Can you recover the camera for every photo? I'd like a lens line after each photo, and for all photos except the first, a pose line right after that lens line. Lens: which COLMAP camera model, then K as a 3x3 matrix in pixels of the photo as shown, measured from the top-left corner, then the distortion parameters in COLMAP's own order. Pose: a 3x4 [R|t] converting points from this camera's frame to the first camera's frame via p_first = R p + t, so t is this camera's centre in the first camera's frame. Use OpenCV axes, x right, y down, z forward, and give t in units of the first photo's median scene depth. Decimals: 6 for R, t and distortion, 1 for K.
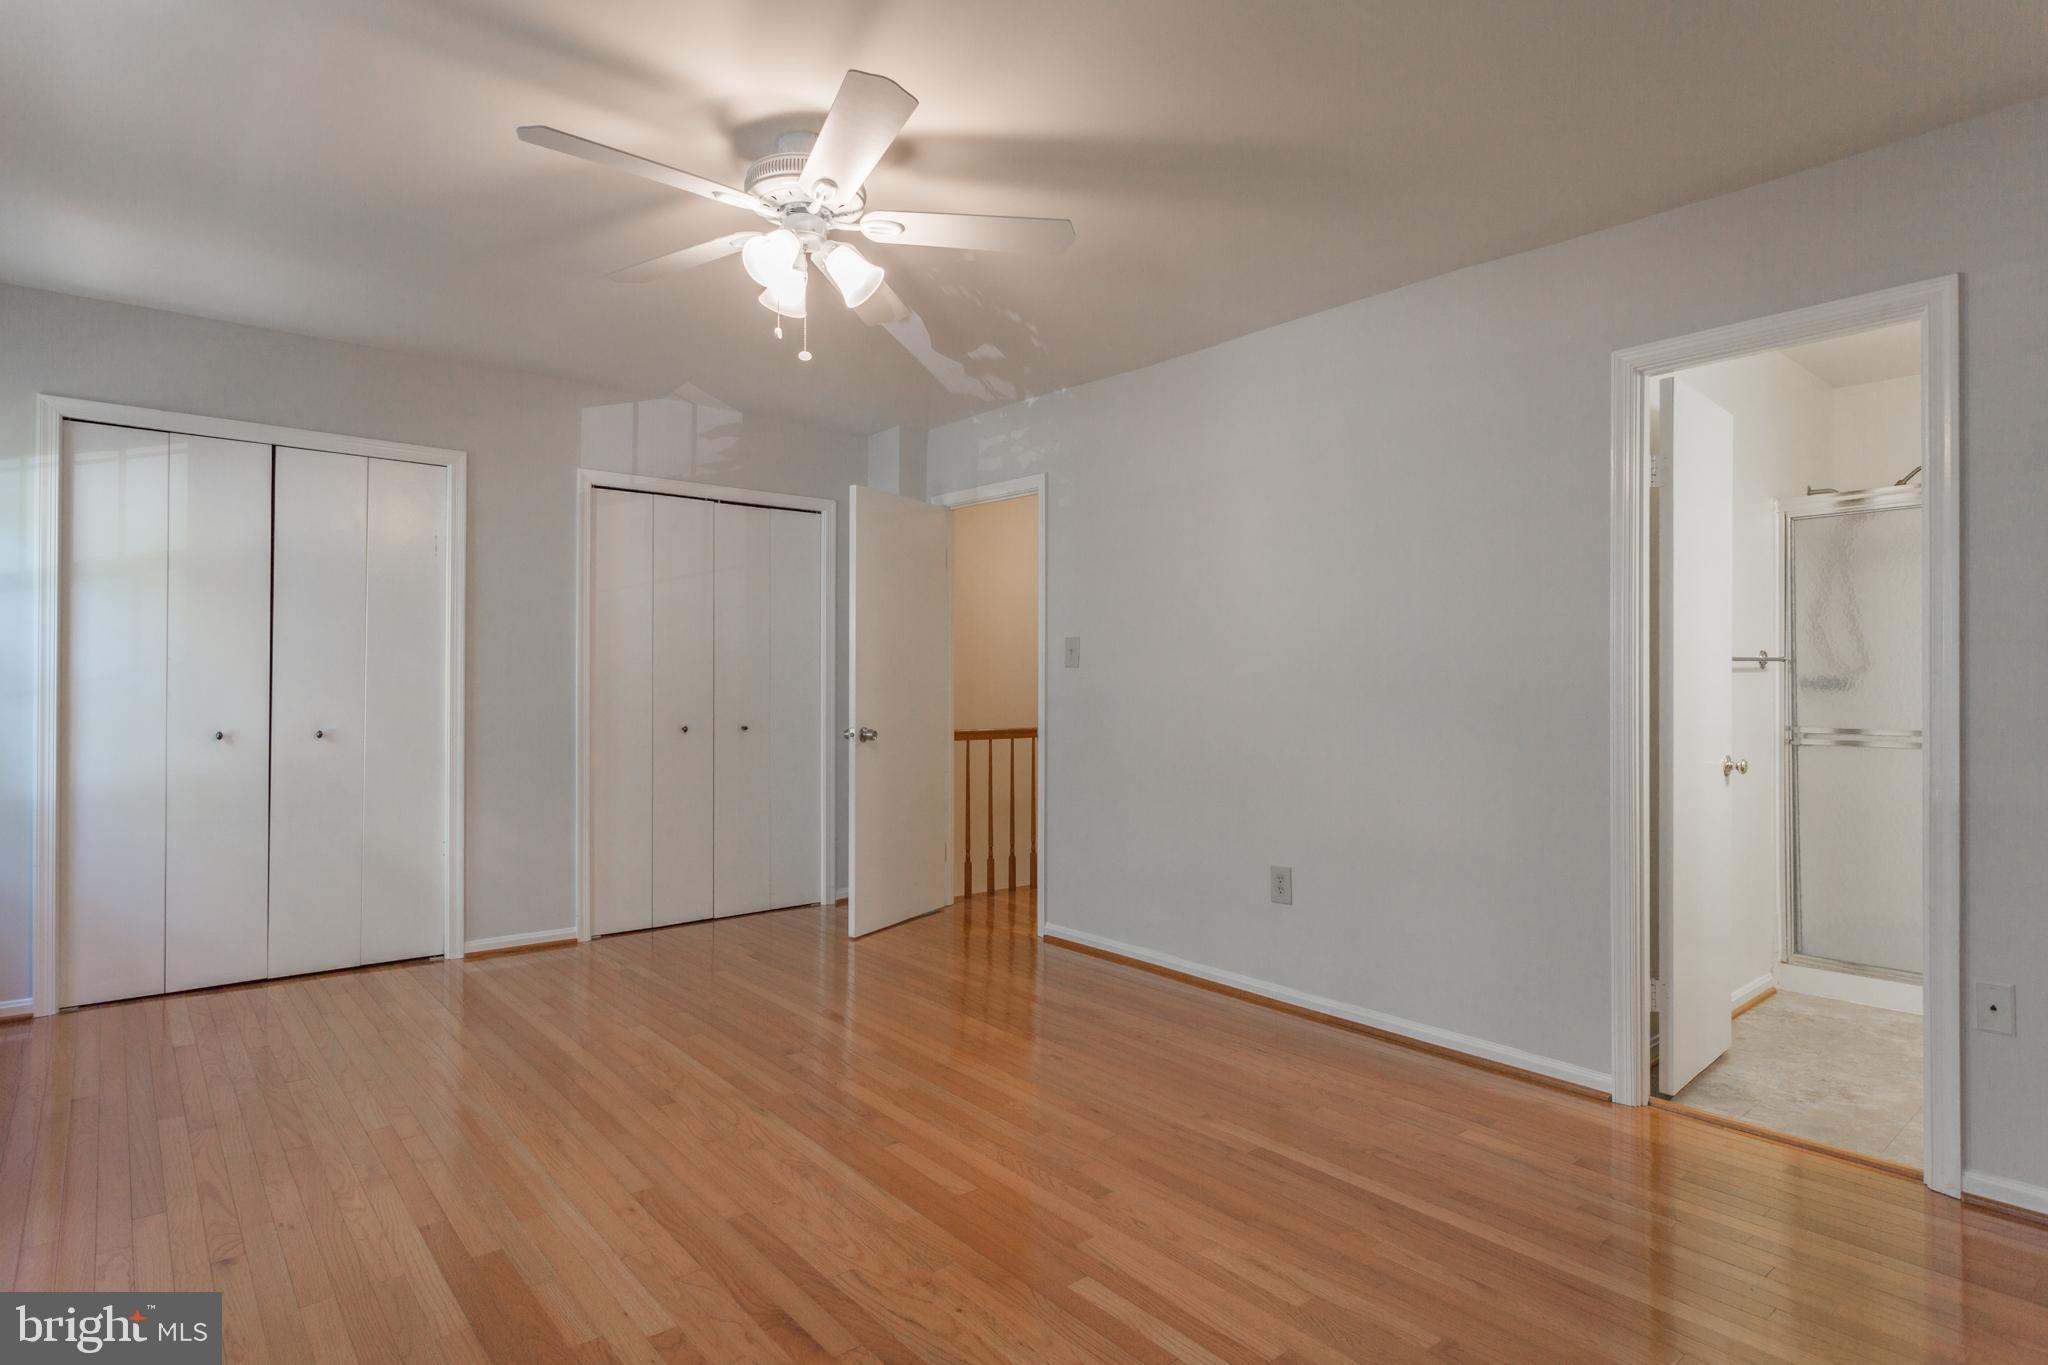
lens RADIAL K [[1080.5, 0, 1023.1], [0, 1080.5, 687.4], [0, 0, 1]] dist [-0.001566, 0.001366]
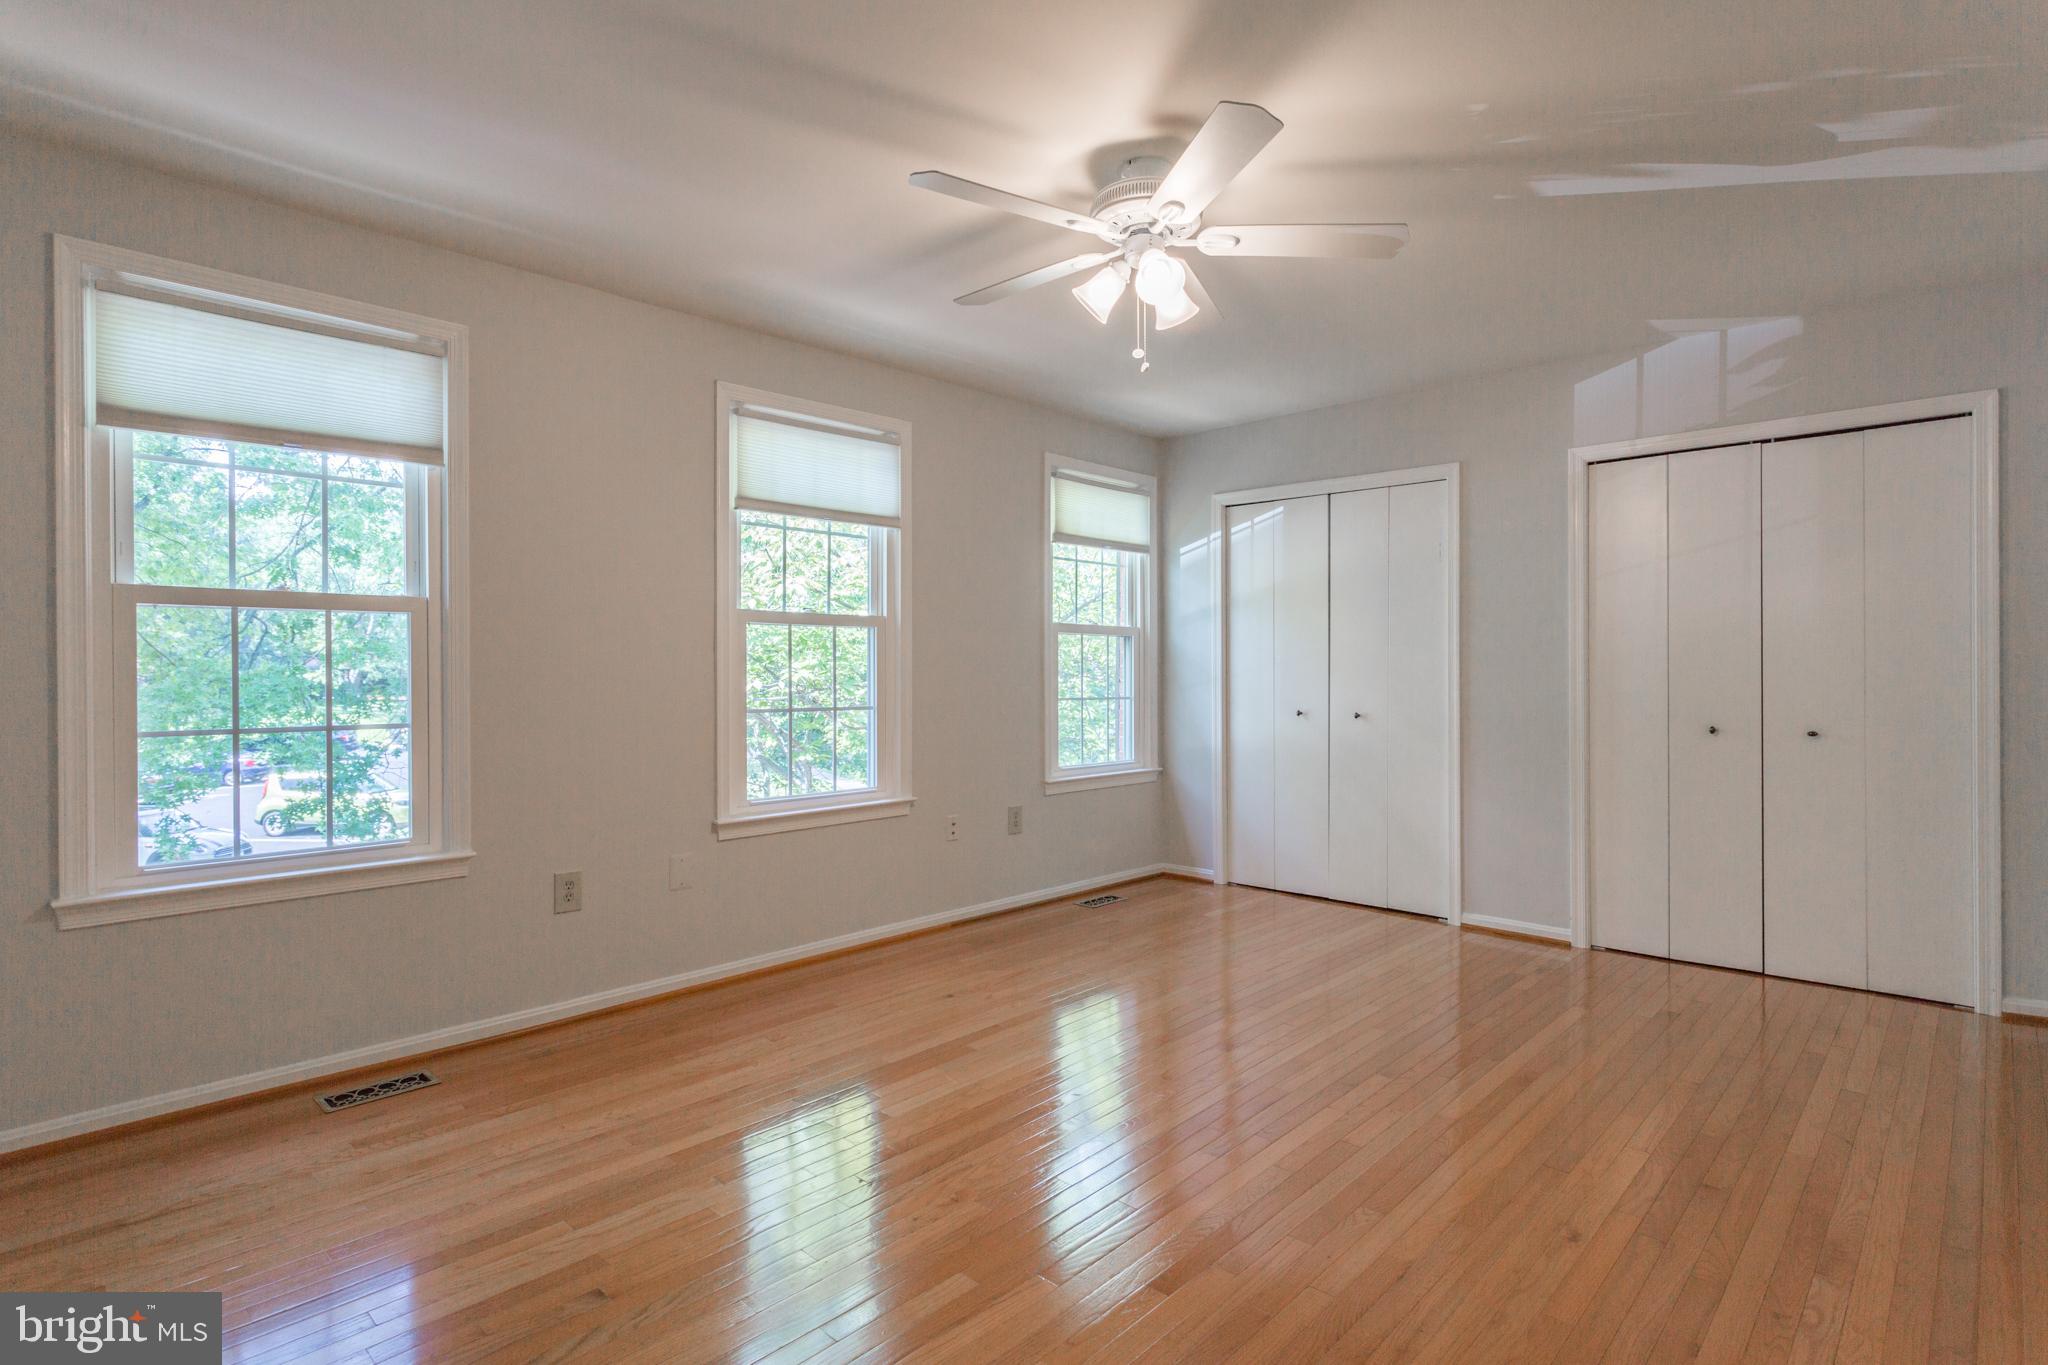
lens RADIAL K [[1169.2, 0, 1176.0], [0, 1169.2, 677.2], [0, 0, 1]] dist [0.001963, 0.000830]
pose [[0.106261, 0.001611, -0.994337, 0.627496], [-0.002187, 0.999997, 0.001386, -0.002359], [0.994336, 0.002027, 0.106264, 0.591266]]
